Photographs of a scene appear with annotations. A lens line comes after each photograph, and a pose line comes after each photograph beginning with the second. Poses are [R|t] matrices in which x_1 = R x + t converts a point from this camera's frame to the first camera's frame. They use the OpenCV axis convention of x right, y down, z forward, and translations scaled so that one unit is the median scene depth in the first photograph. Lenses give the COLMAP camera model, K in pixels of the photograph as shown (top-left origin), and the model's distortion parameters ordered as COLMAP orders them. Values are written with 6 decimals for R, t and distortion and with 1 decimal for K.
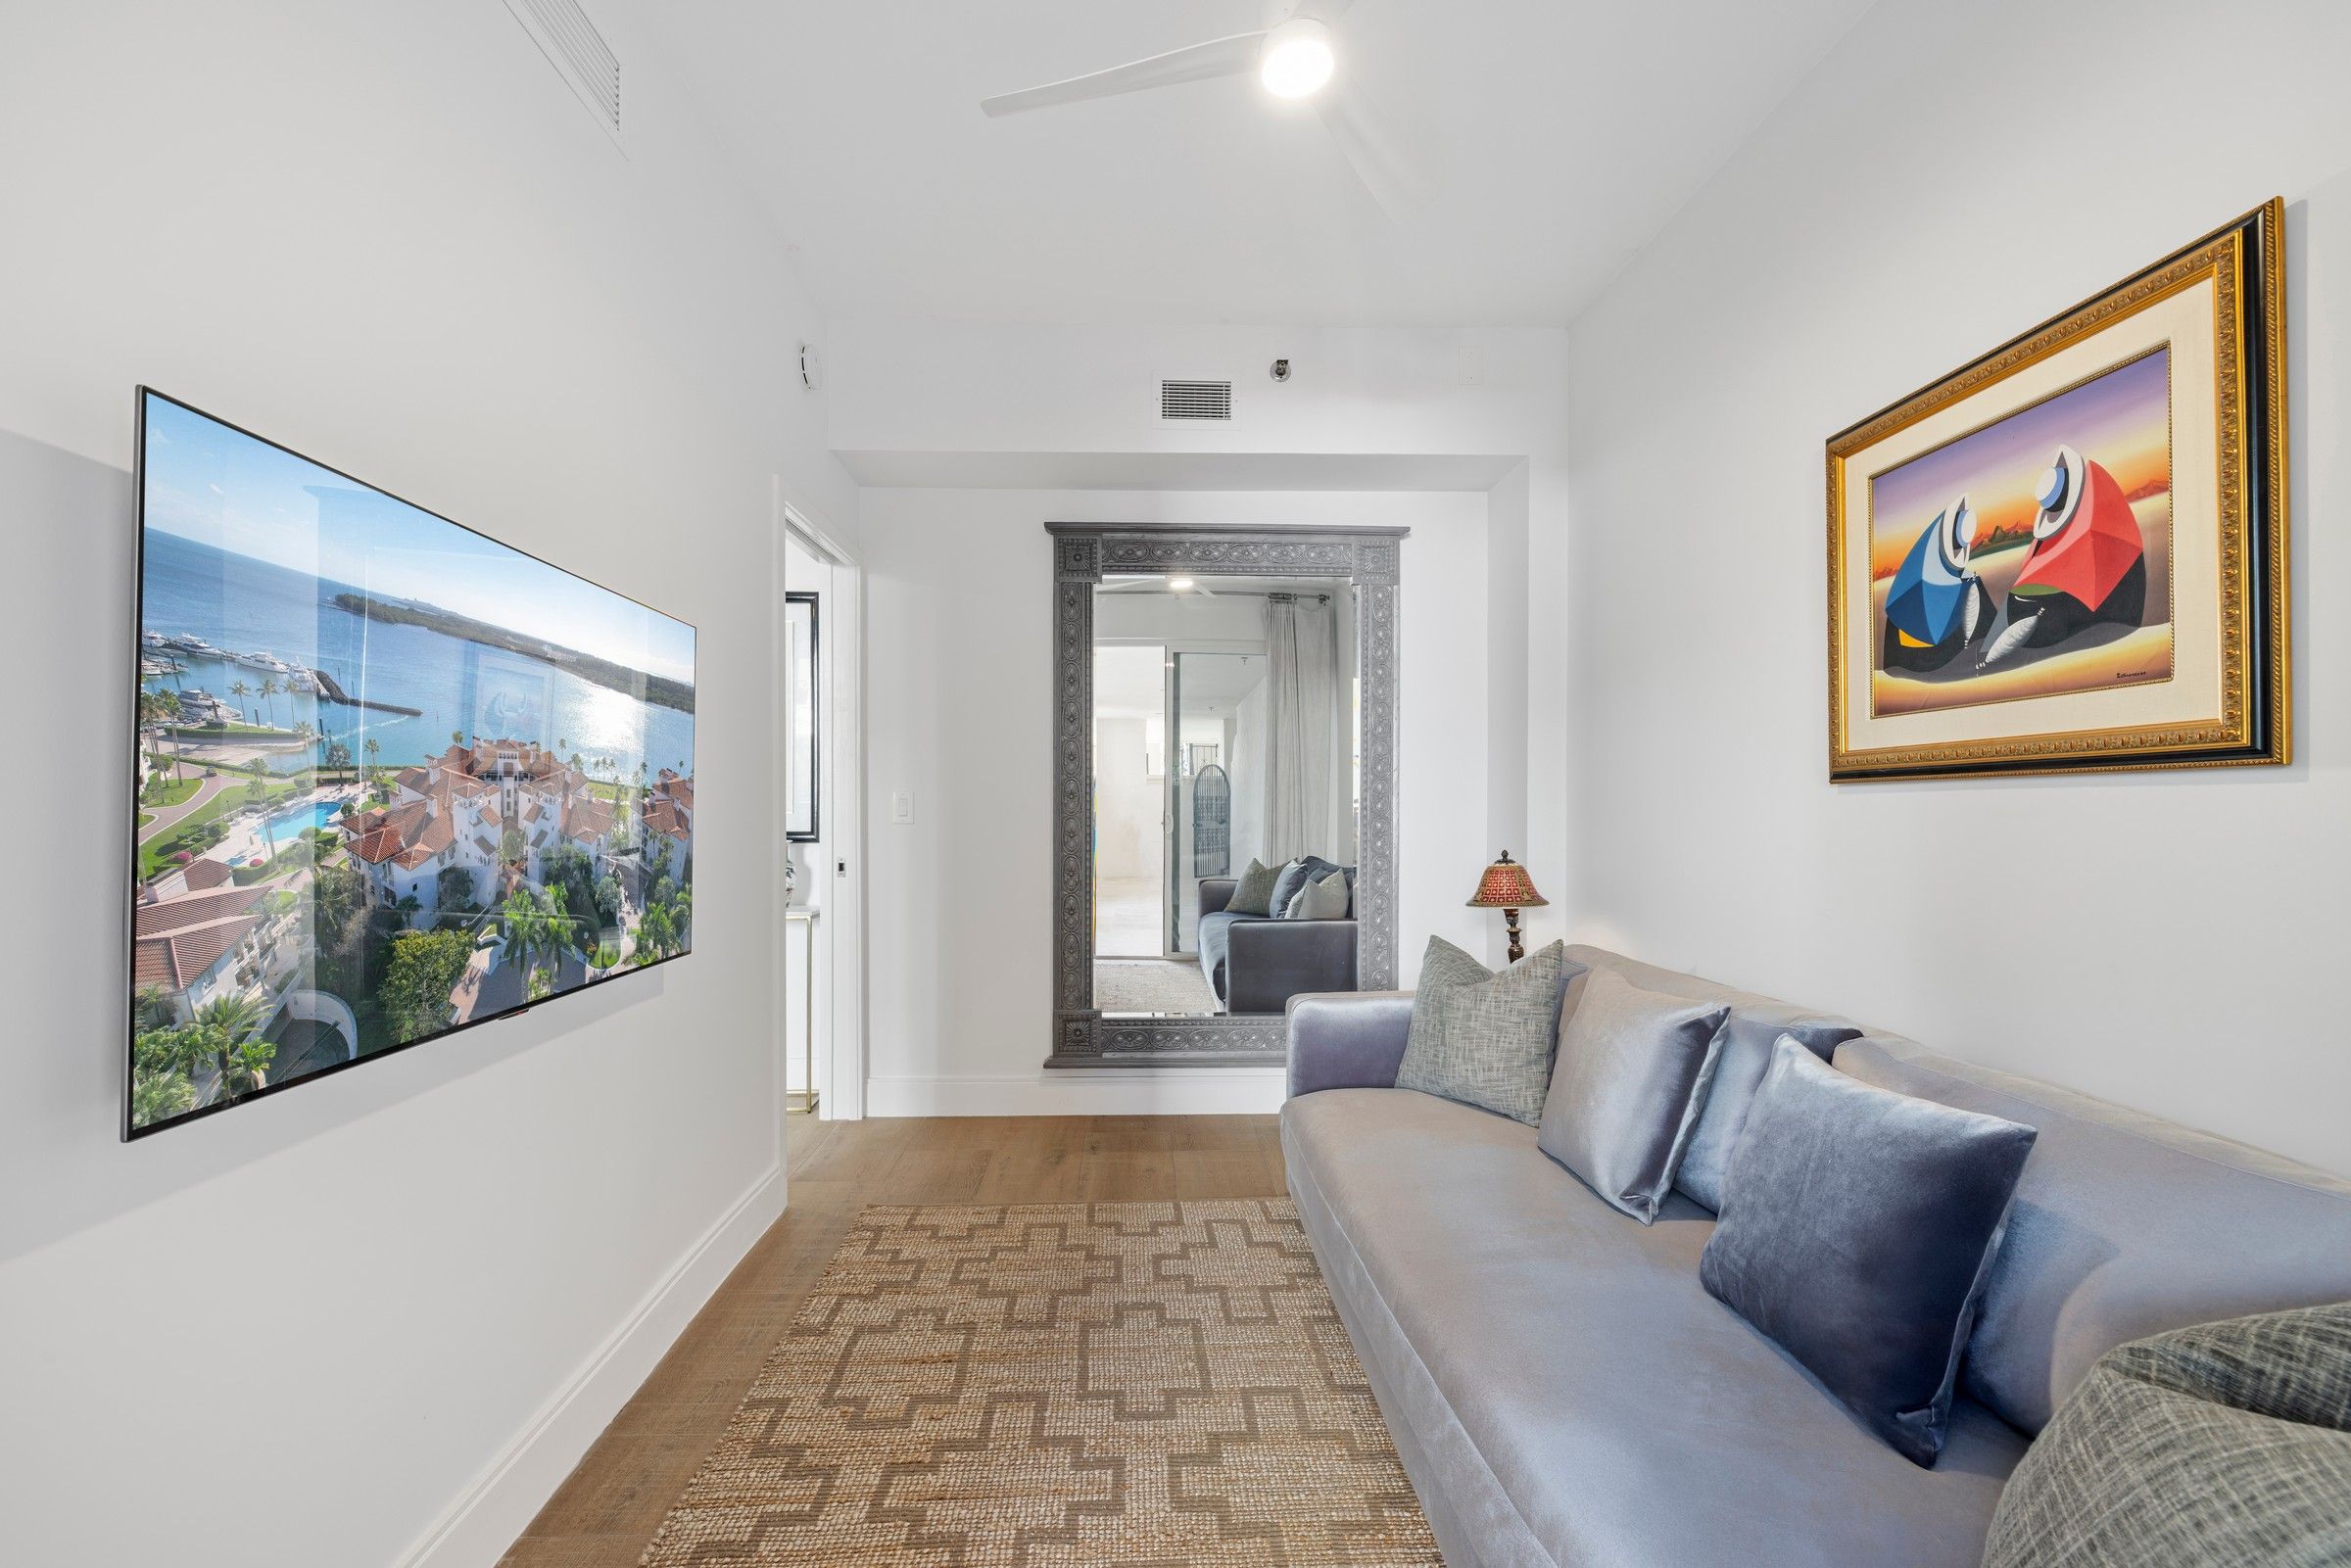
lens RADIAL K [[1016.8, 0, 1170.2], [0, 1016.8, 803.1], [0, 0, 1]] dist [0.000436, 0.000276]
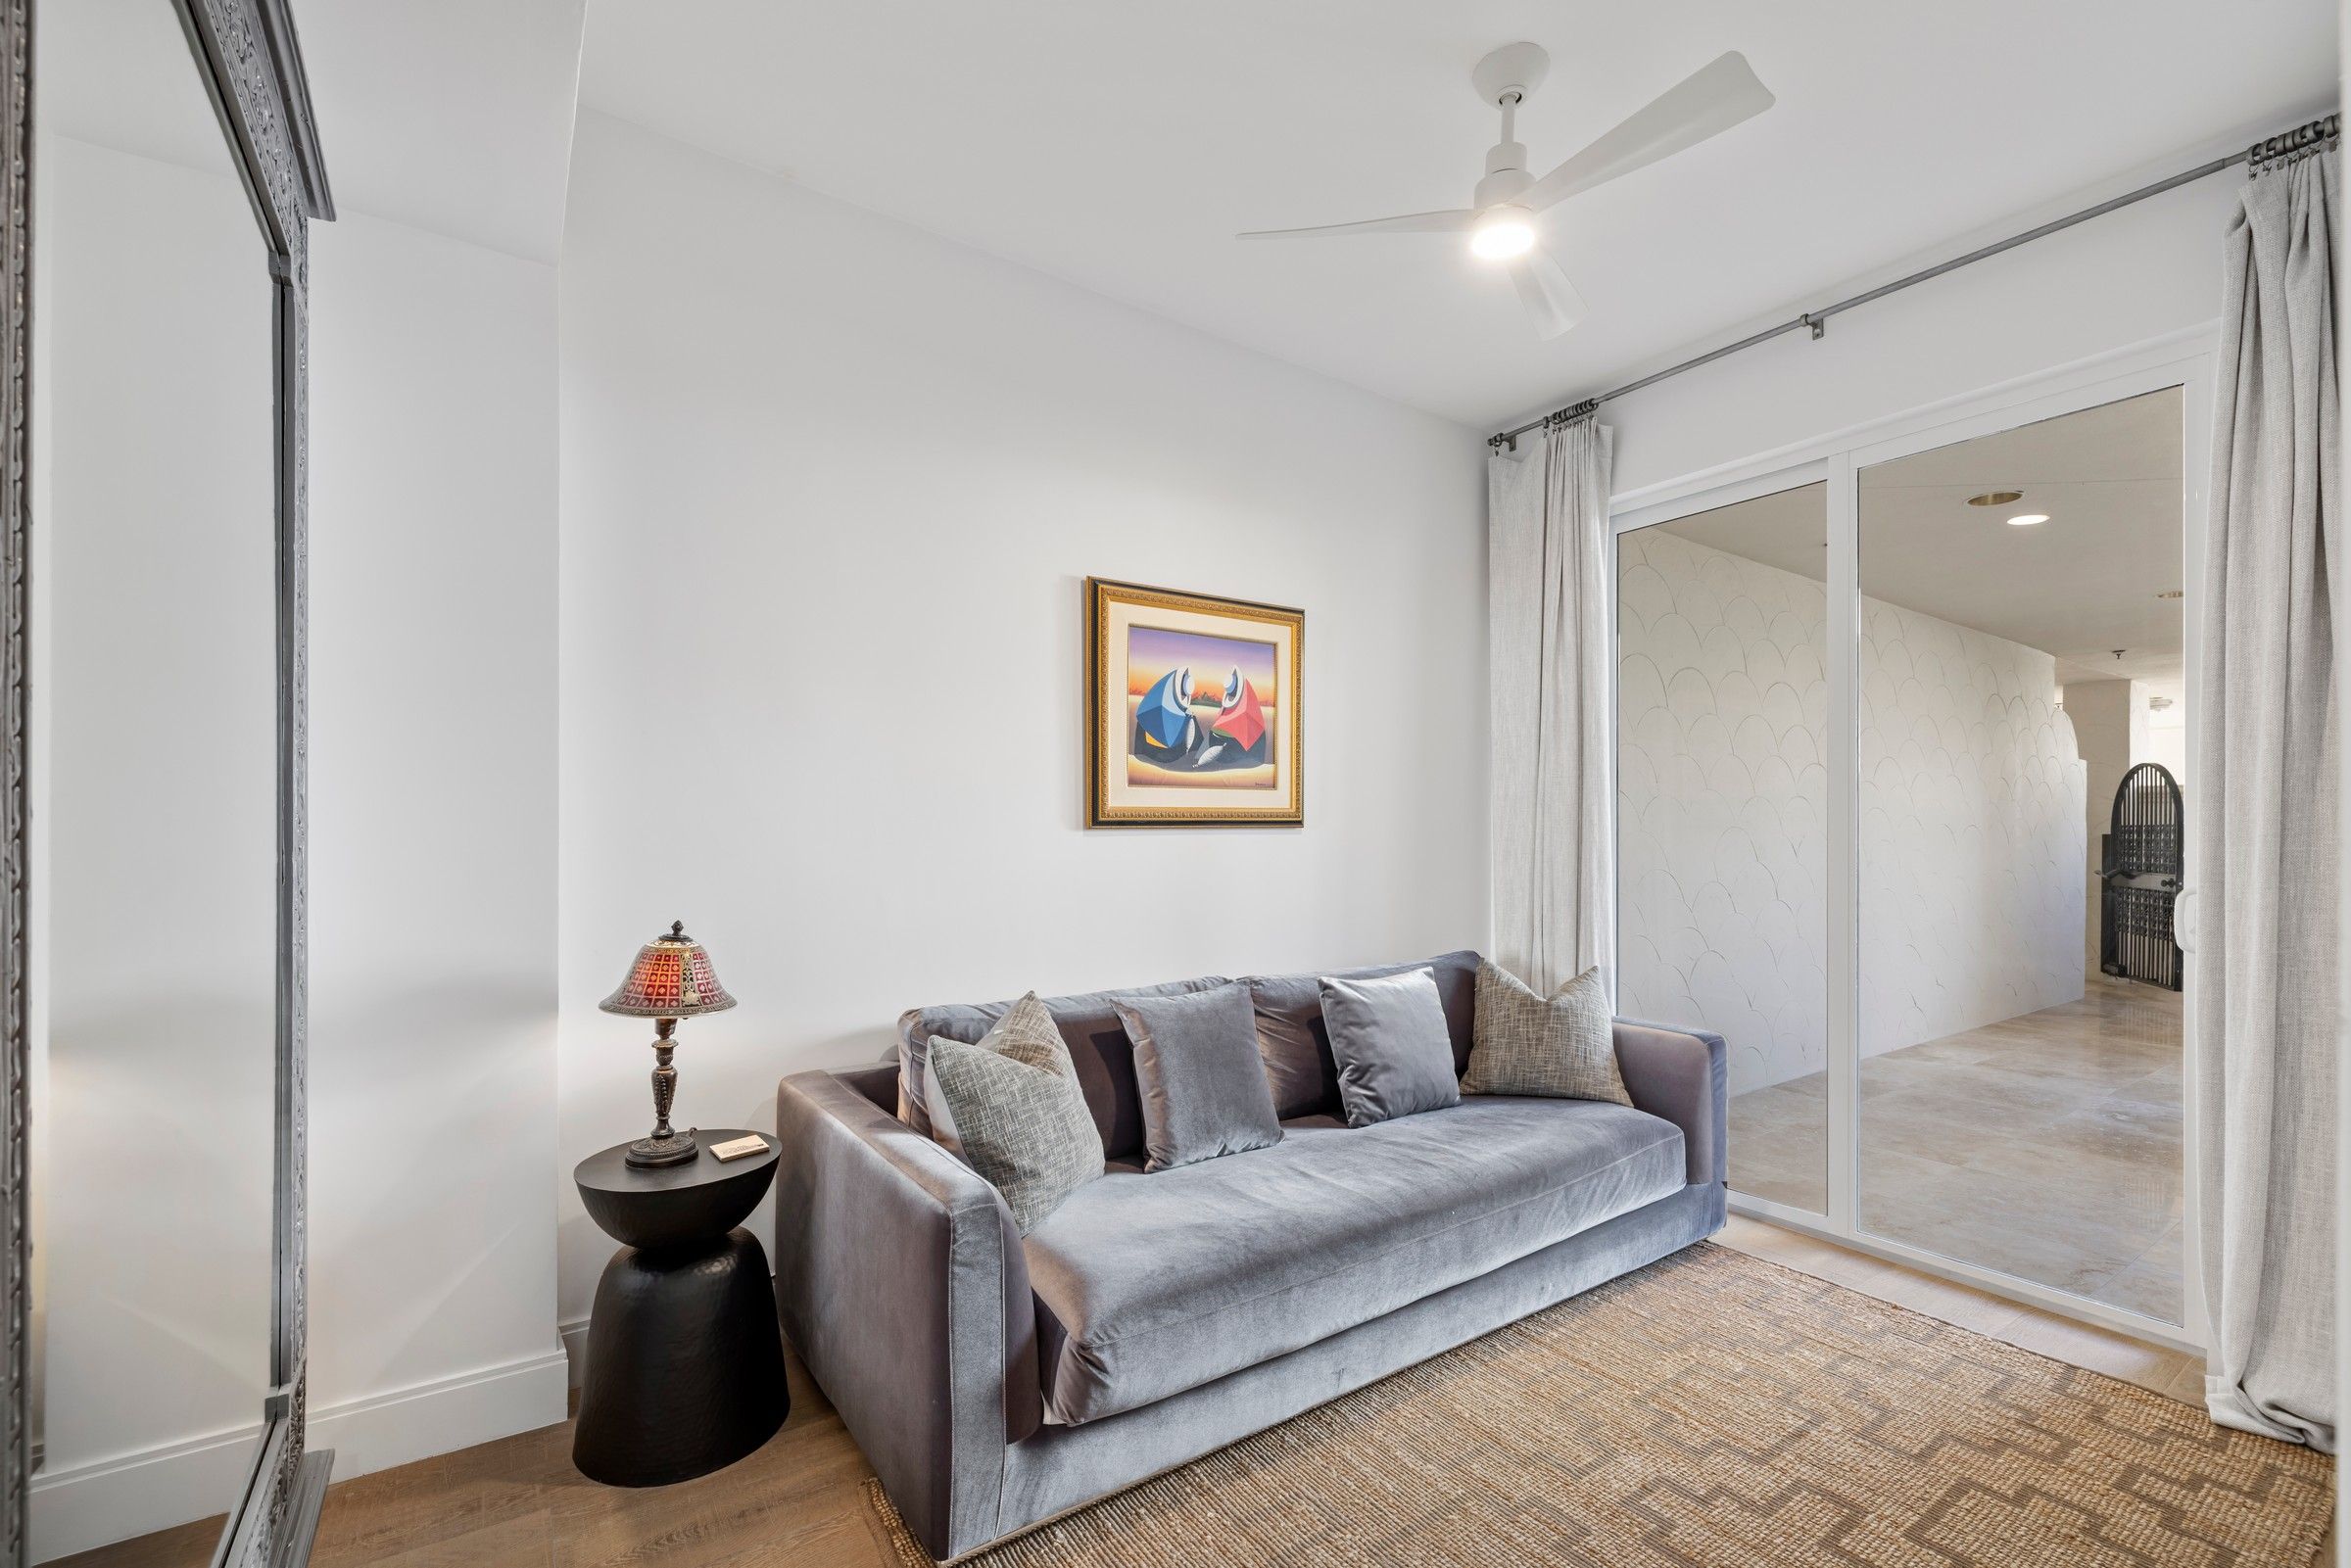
lens RADIAL K [[1016.8, 0, 1170.2], [0, 1016.8, 803.1], [0, 0, 1]] dist [0.000436, 0.000276]
pose [[-0.531432, 0.002360, 0.847098, -0.684399], [-0.016939, 0.999767, -0.013413, -0.044408], [-0.846932, -0.021477, -0.531268, 1.957817]]
